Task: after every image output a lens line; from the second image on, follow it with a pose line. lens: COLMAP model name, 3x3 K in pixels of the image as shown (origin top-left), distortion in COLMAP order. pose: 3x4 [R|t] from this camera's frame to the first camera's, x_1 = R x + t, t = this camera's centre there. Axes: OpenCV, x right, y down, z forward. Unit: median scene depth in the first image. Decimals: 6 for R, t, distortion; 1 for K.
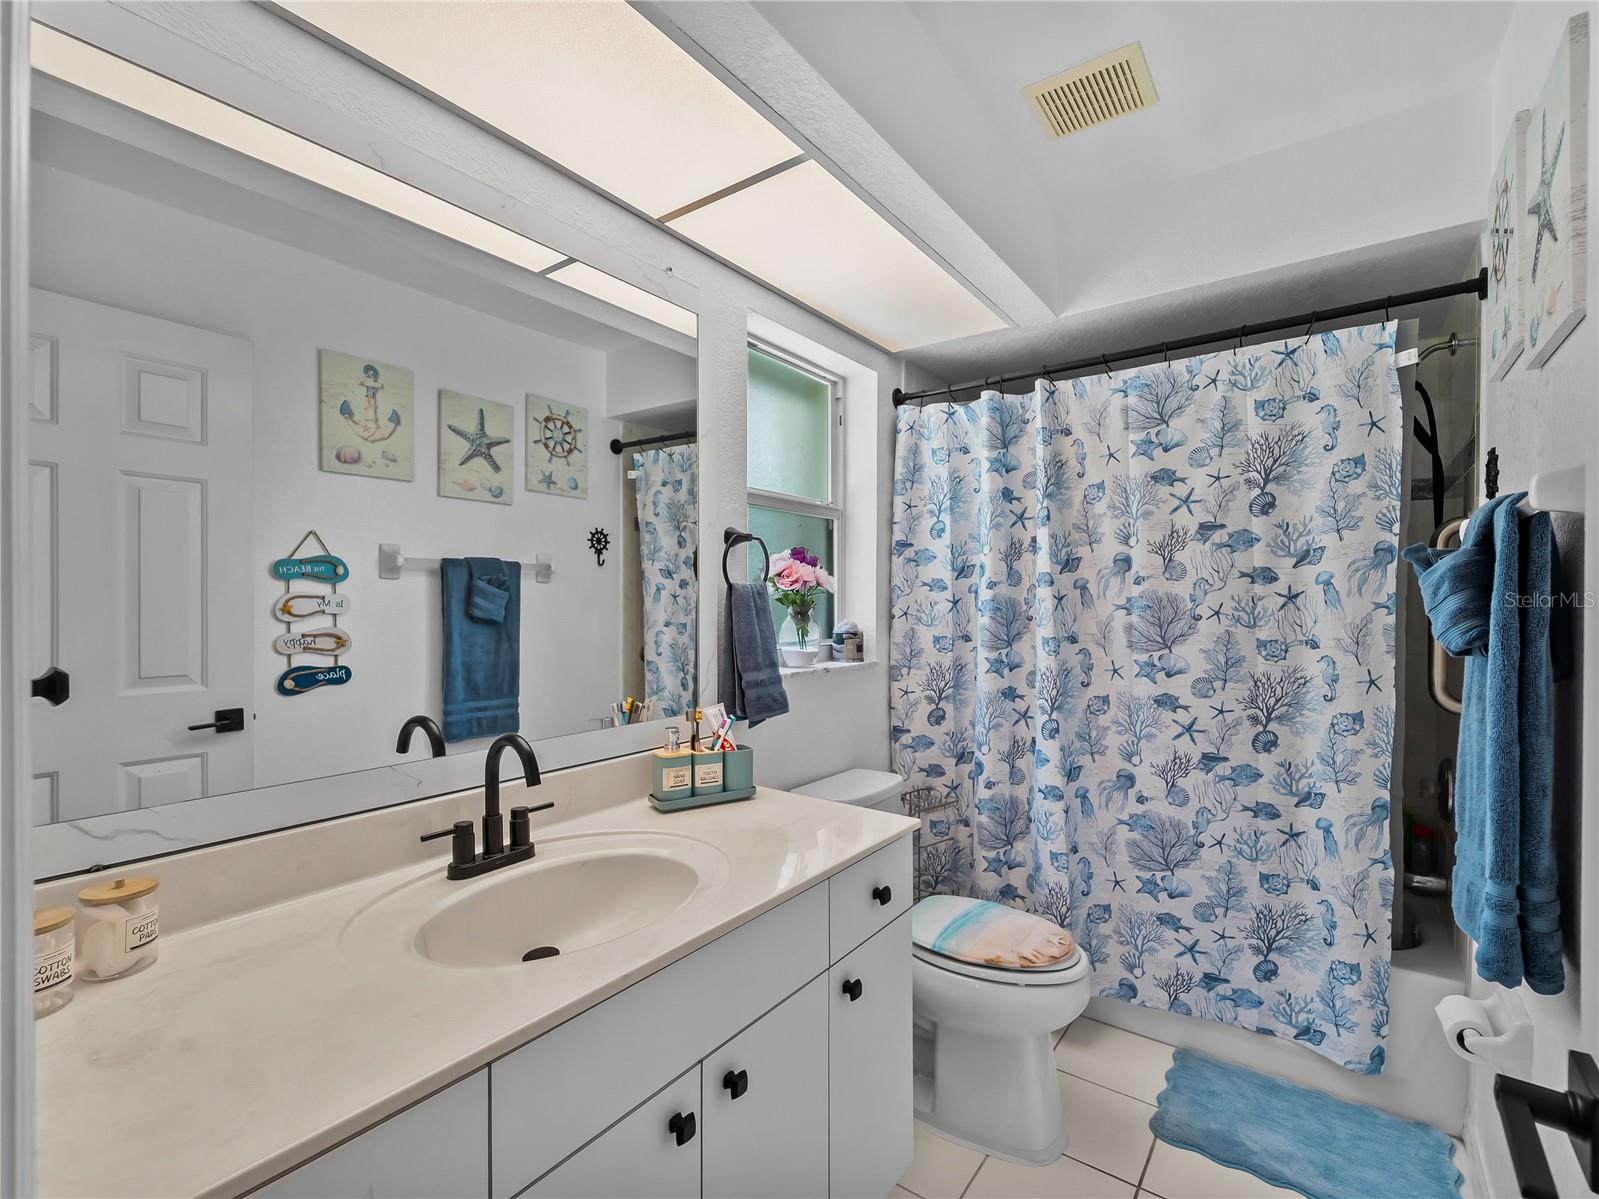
lens RADIAL K [[729.6, 0, 793.0], [0, 729.6, 607.8], [0, 0, 1]] dist [-0.000695, -0.003055]
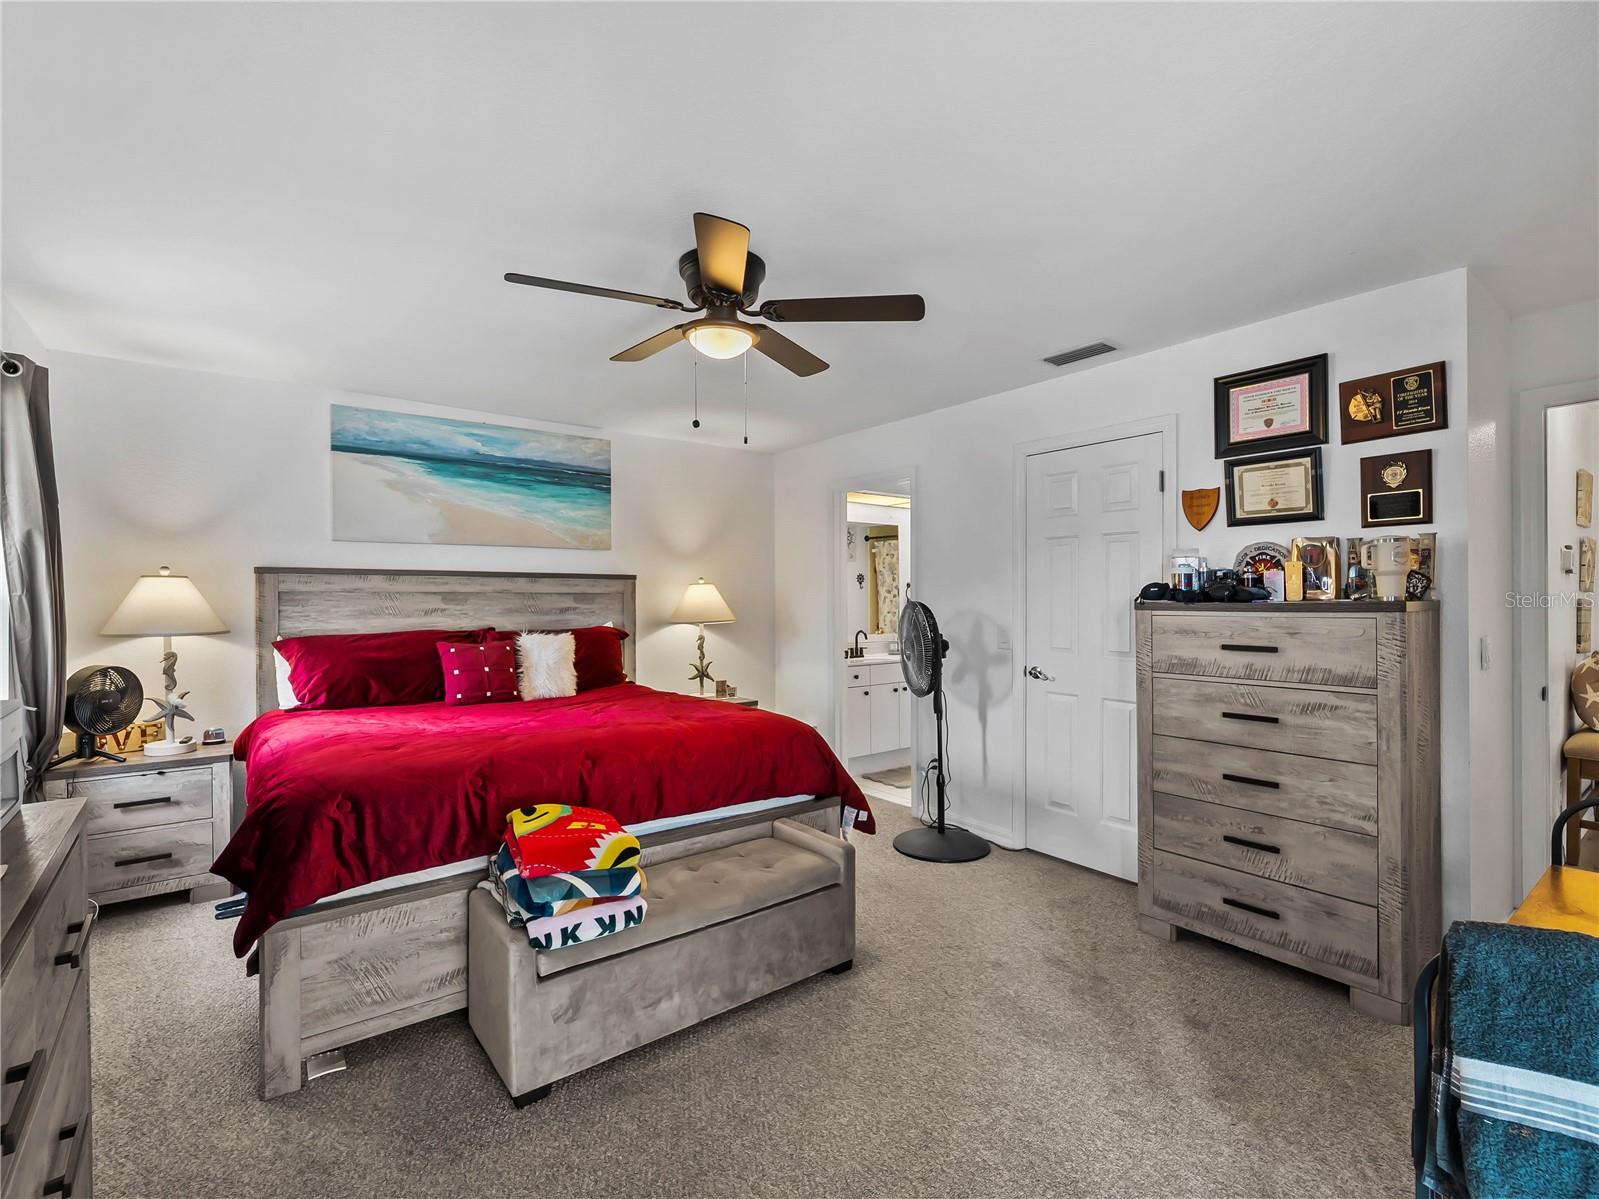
lens RADIAL K [[729.6, 0, 808.5], [0, 729.6, 603.7], [0, 0, 1]] dist [-0.000695, -0.003055]
pose [[0.964958, -0.004671, -0.262363, 0.349669], [0.003601, 0.999983, -0.004560, 0.007426], [0.262380, 0.003456, 0.964958, -2.367437]]
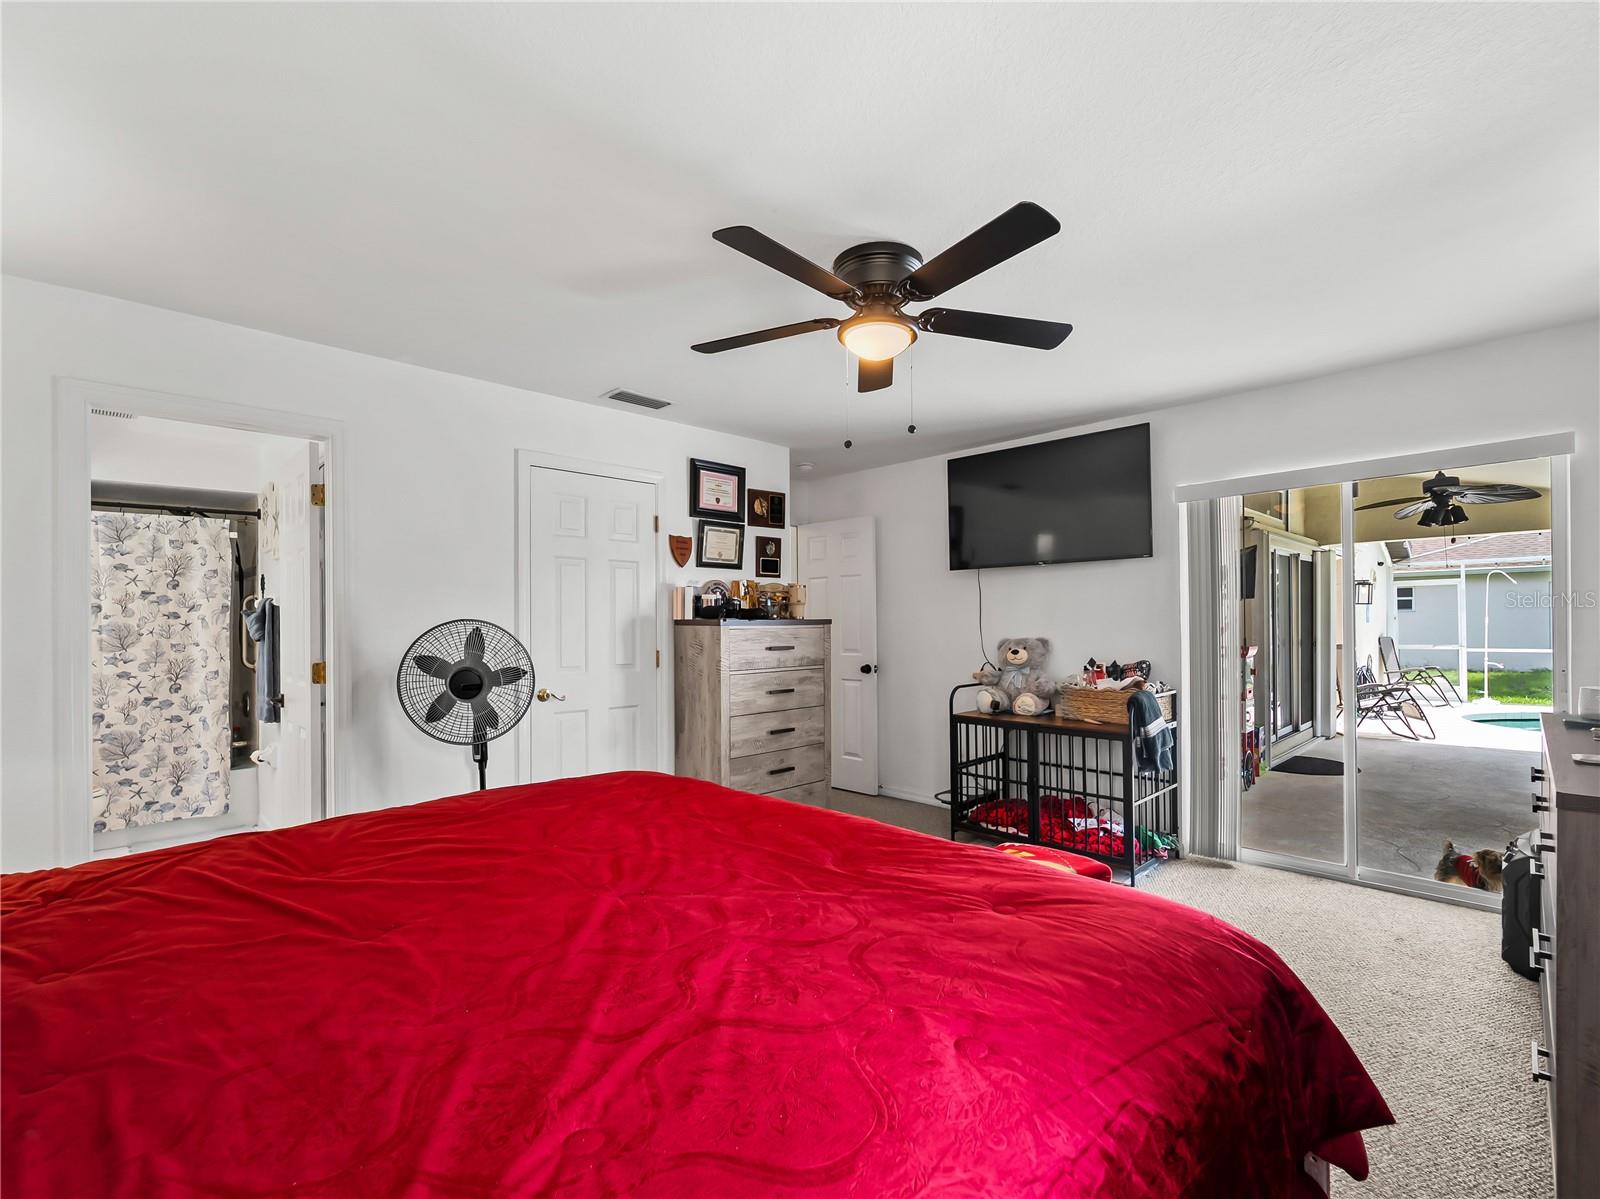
lens RADIAL K [[730.0, 0, 805.5], [0, 730.0, 624.0], [0, 0, 1]] dist [-0.000695, -0.003055]
pose [[0.155638, -0.005251, 0.987800, -1.286657], [0.017329, 0.999847, 0.002585, 0.010588], [-0.987662, 0.016715, 0.155705, -1.297471]]
